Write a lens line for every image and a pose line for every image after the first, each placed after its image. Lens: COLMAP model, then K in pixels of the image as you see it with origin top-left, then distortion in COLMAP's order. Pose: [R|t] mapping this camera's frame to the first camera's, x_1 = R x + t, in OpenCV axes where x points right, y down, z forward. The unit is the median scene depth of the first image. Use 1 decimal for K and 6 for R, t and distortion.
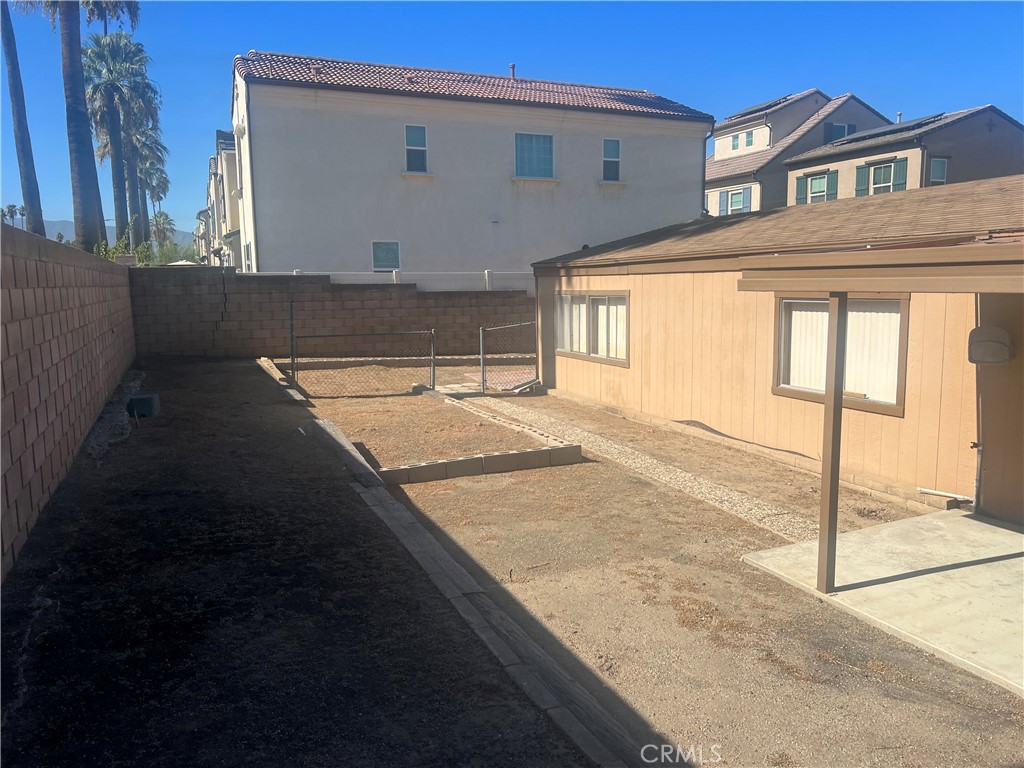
lens RADIAL K [[775.5, 0, 514.3], [0, 775.5, 384.9], [0, 0, 1]] dist [0.047600, -0.050227]
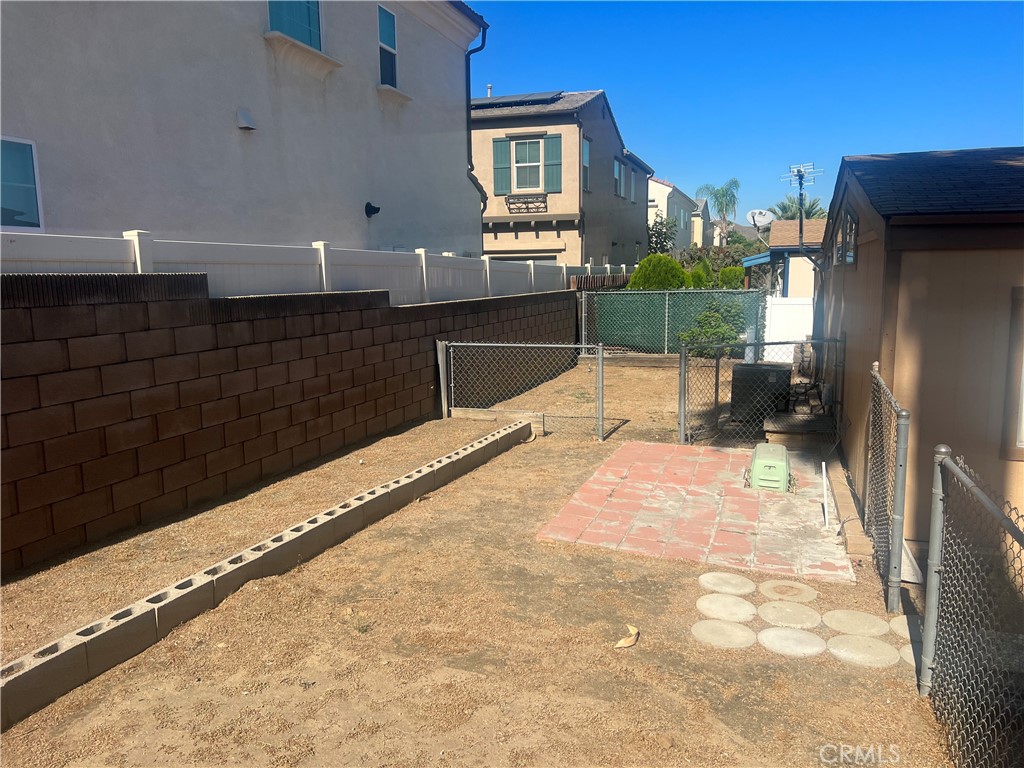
lens RADIAL K [[775.5, 0, 515.4], [0, 775.5, 382.5], [0, 0, 1]] dist [0.047600, -0.050227]
pose [[0.678151, -0.095863, 0.728643, -0.189591], [0.095939, 0.994520, 0.041552, -0.059782], [-0.728633, 0.041727, 0.683632, 0.472065]]
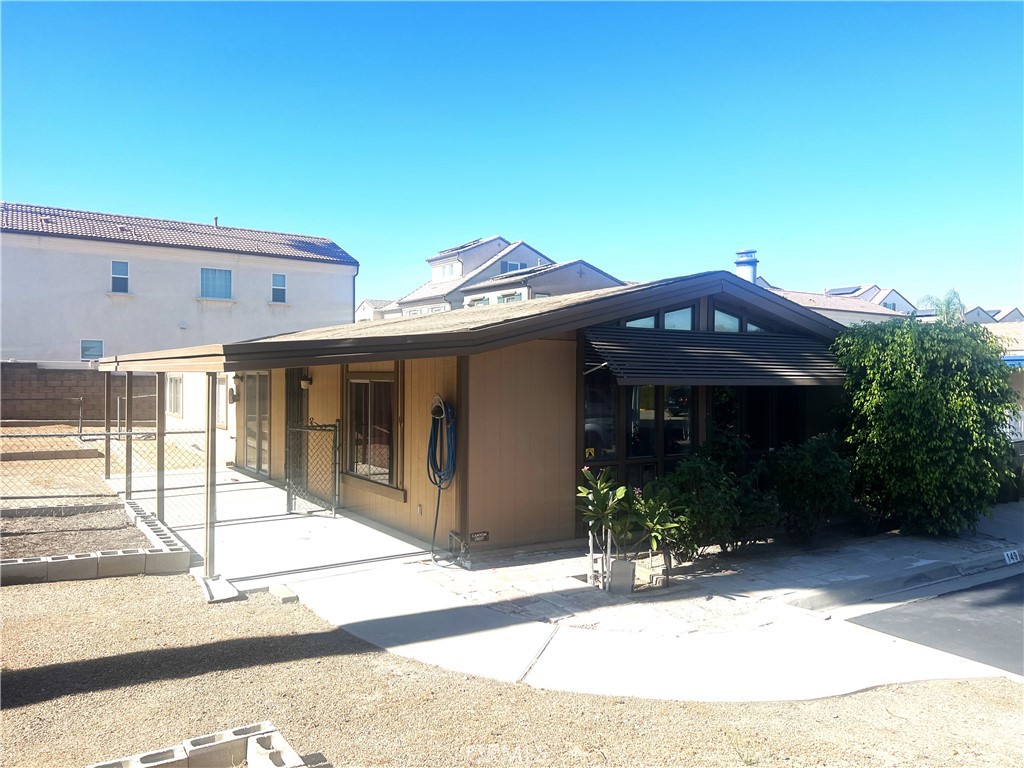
lens RADIAL K [[775.5, 0, 508.6], [0, 775.5, 382.5], [0, 0, 1]] dist [0.047600, -0.050227]
pose [[0.985034, 0.021054, 0.171072, 0.245453], [0.000489, 0.992166, -0.124922, 0.049981], [-0.172362, 0.123136, 0.977307, -0.365883]]
